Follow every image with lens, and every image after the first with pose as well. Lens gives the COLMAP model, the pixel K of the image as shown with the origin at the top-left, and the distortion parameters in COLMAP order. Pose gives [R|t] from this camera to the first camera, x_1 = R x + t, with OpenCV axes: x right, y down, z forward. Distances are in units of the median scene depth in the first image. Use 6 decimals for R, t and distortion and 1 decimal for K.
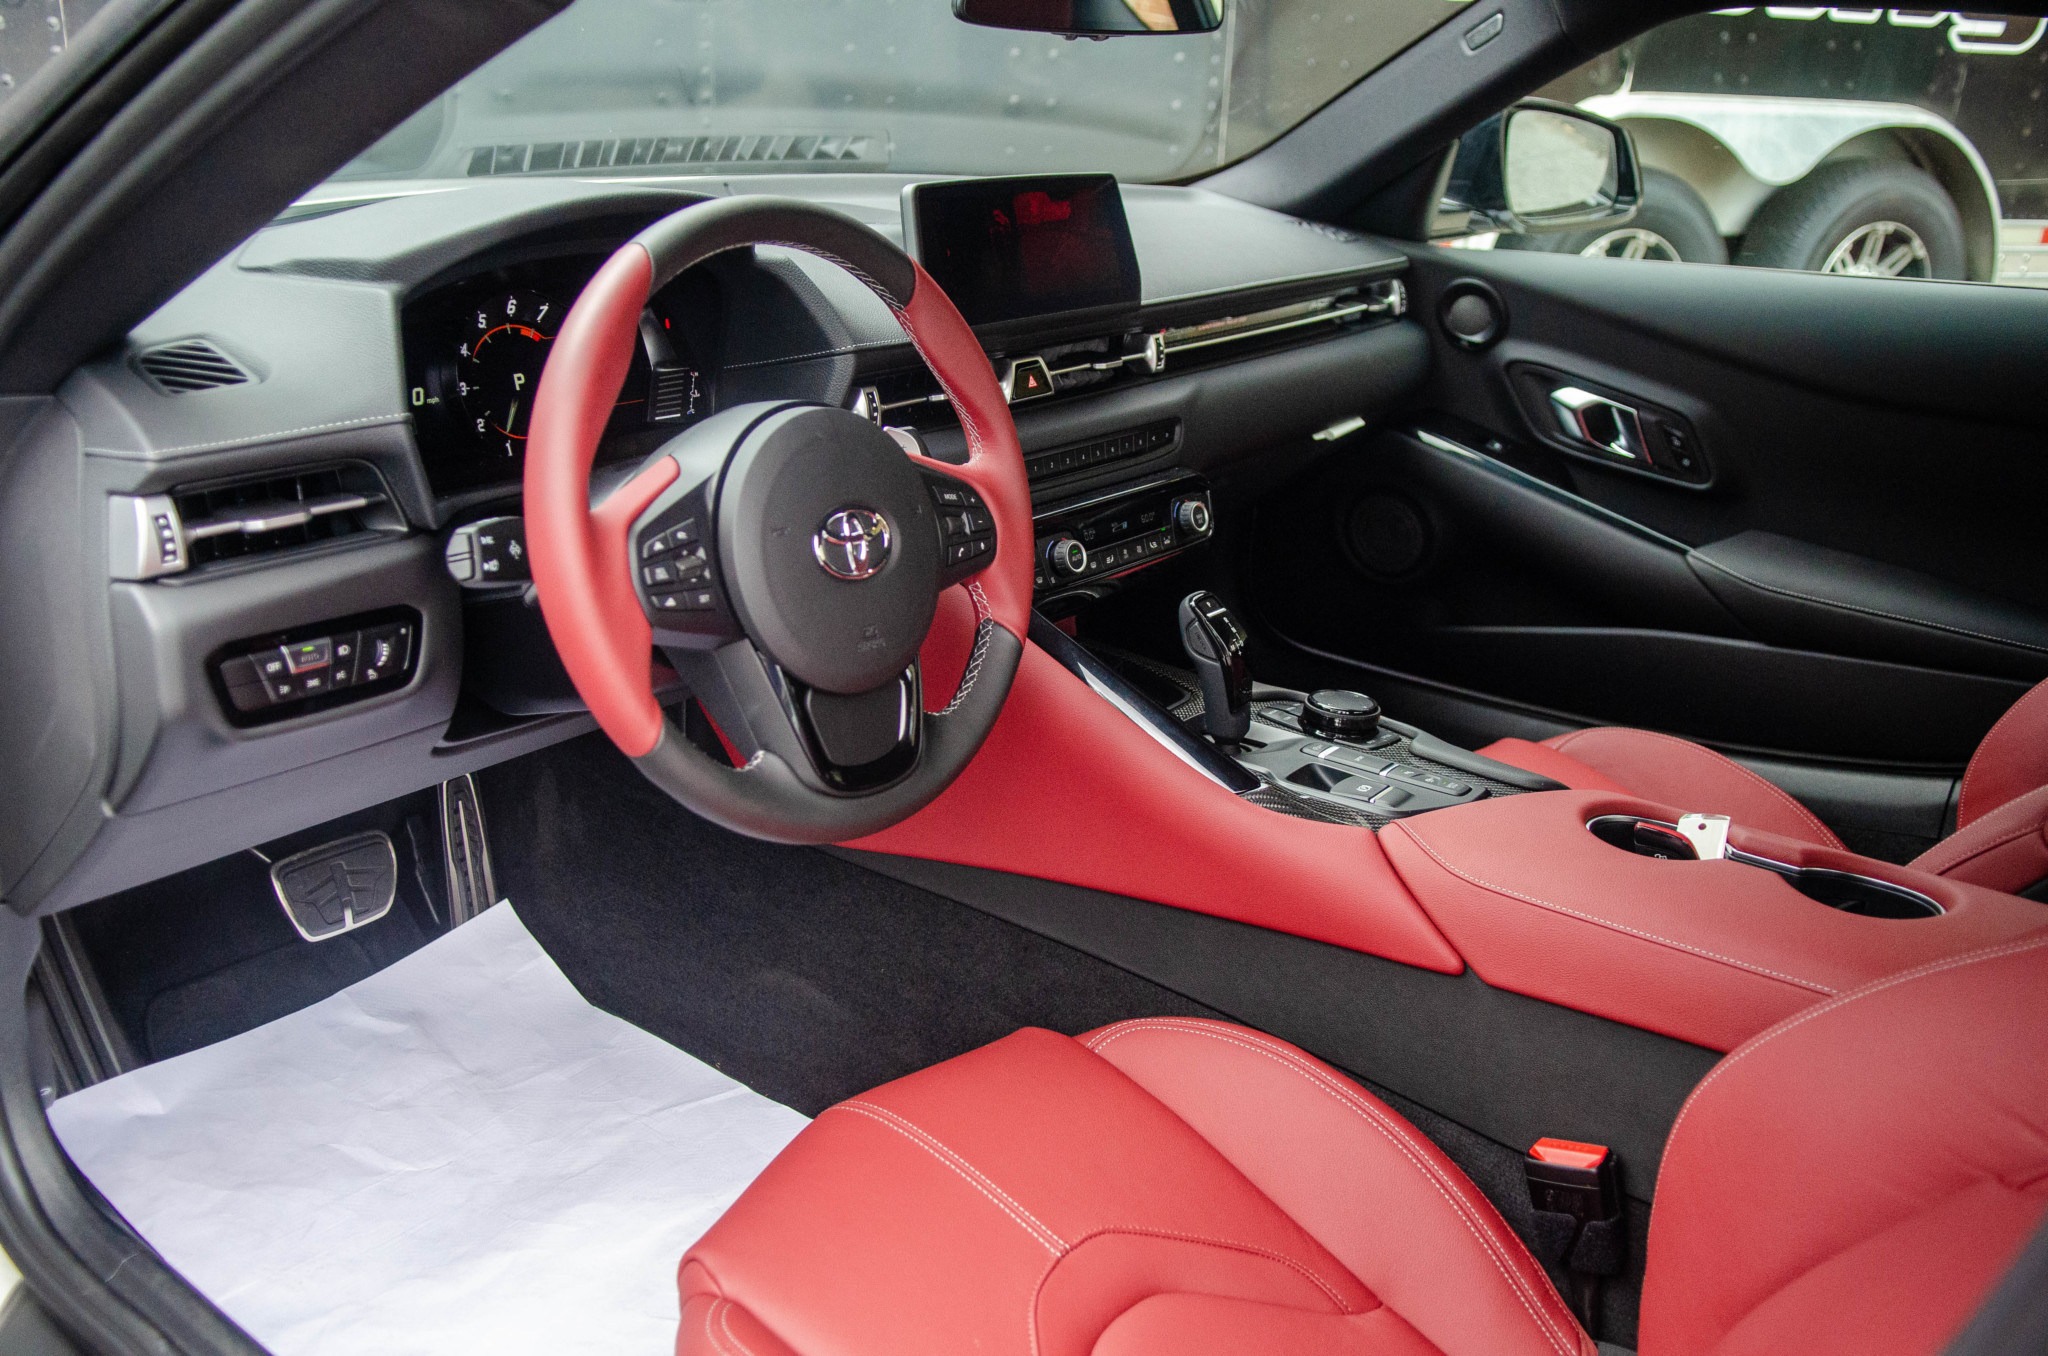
lens RADIAL K [[1754.4, 0, 1024.0], [0, 1754.4, 678.0], [0, 0, 1]] dist [-0.008678, -0.005087]
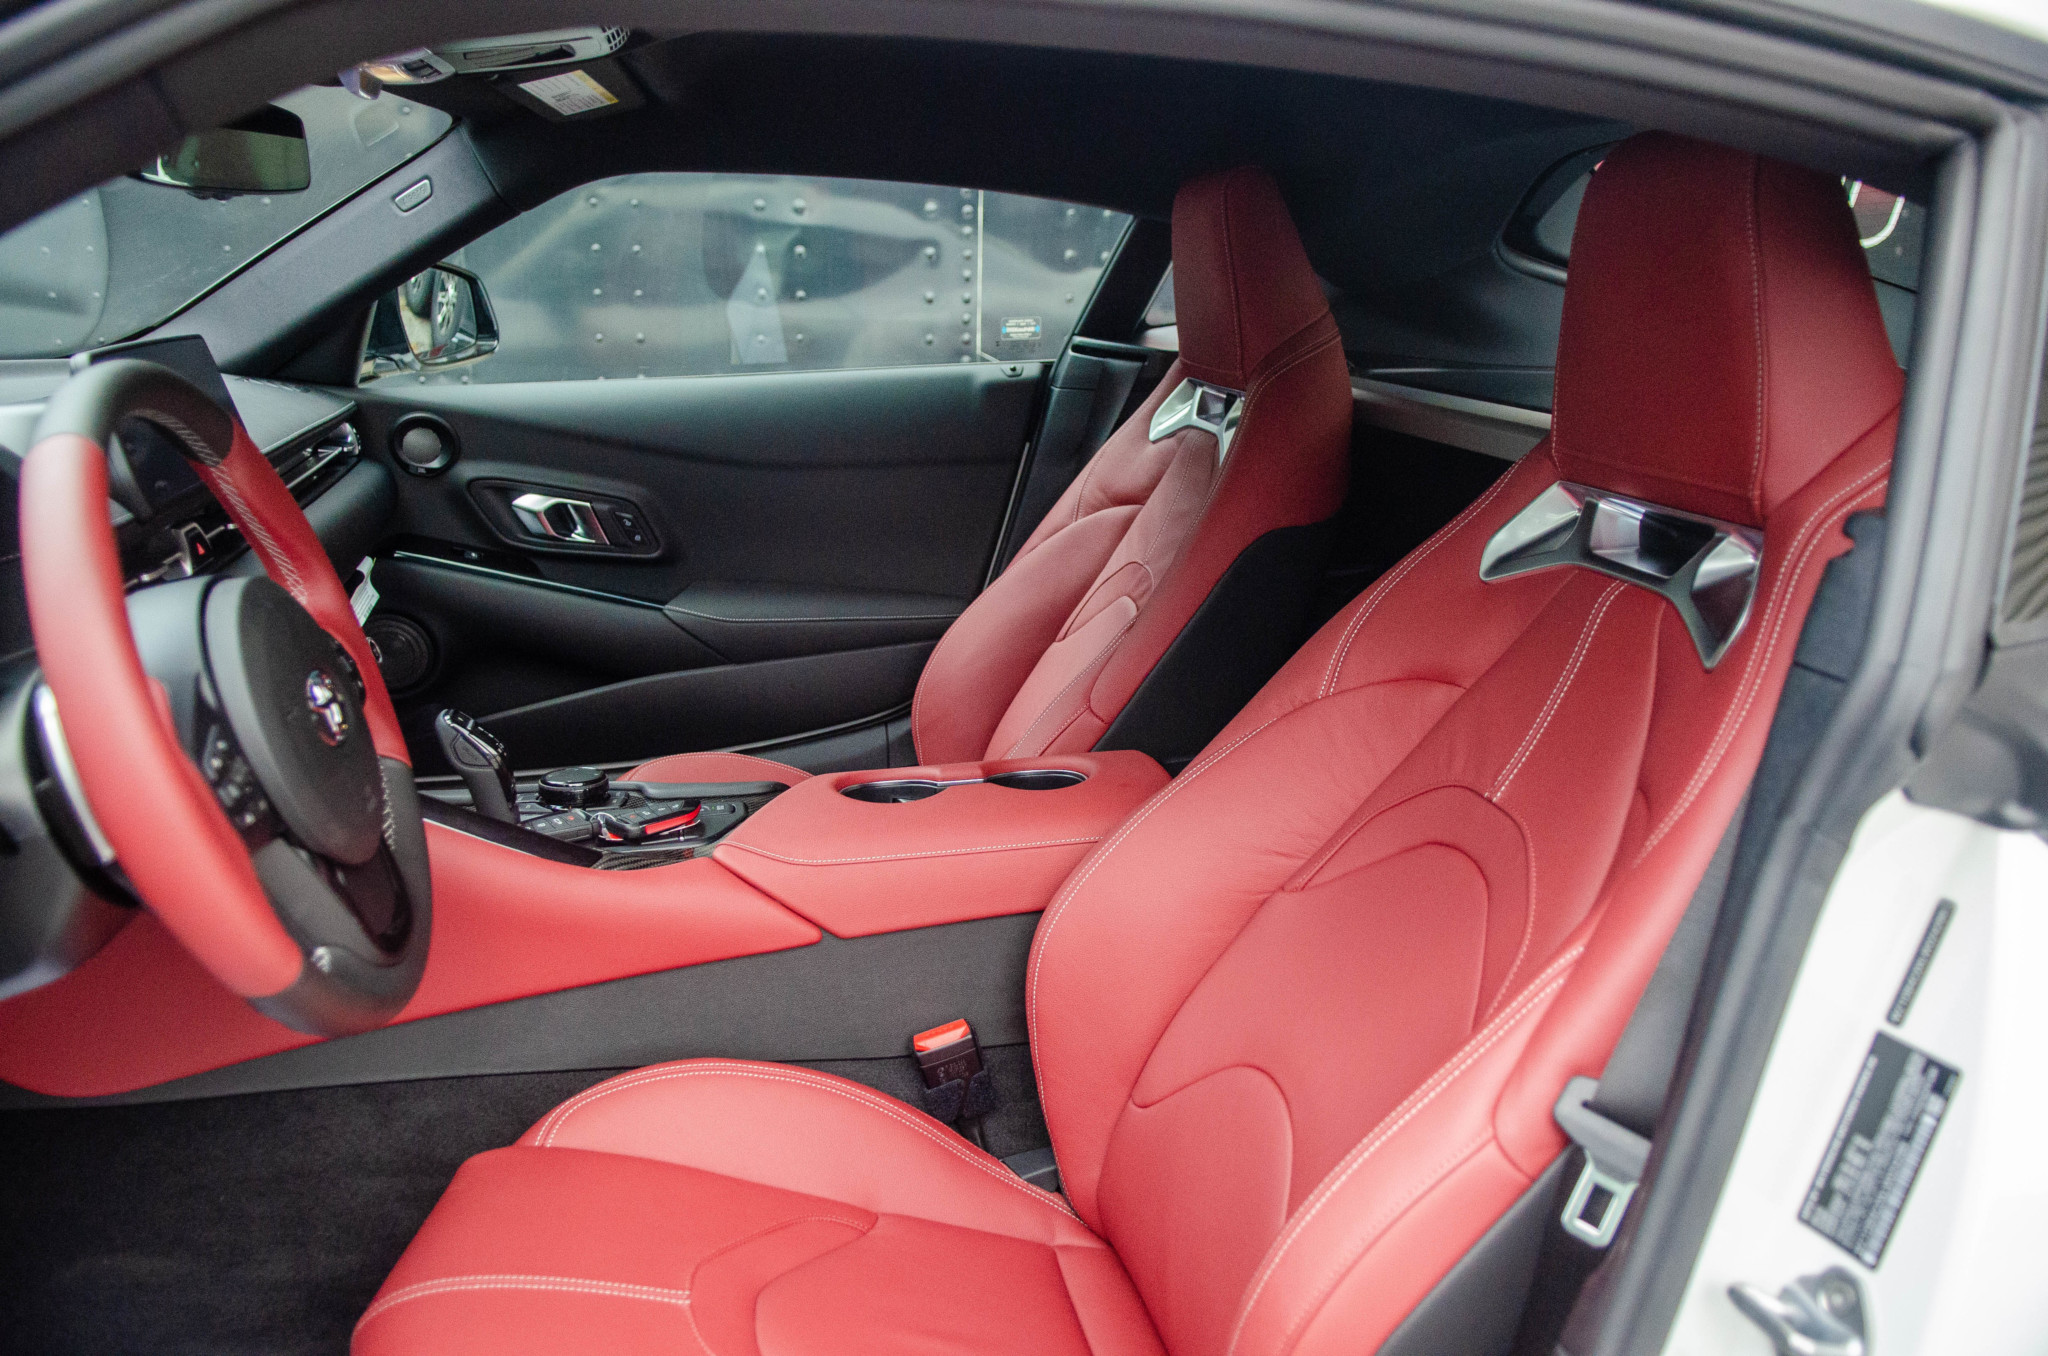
lens RADIAL K [[1499.0, 0, 1024.0], [0, 1499.0, 678.0], [0, 0, 1]] dist [0.004315, 0.000284]
pose [[0.644194, -0.236053, 0.727525, -0.237809], [0.269976, 0.960136, 0.072474, -0.029732], [-0.715631, 0.149727, 0.682242, 0.090109]]
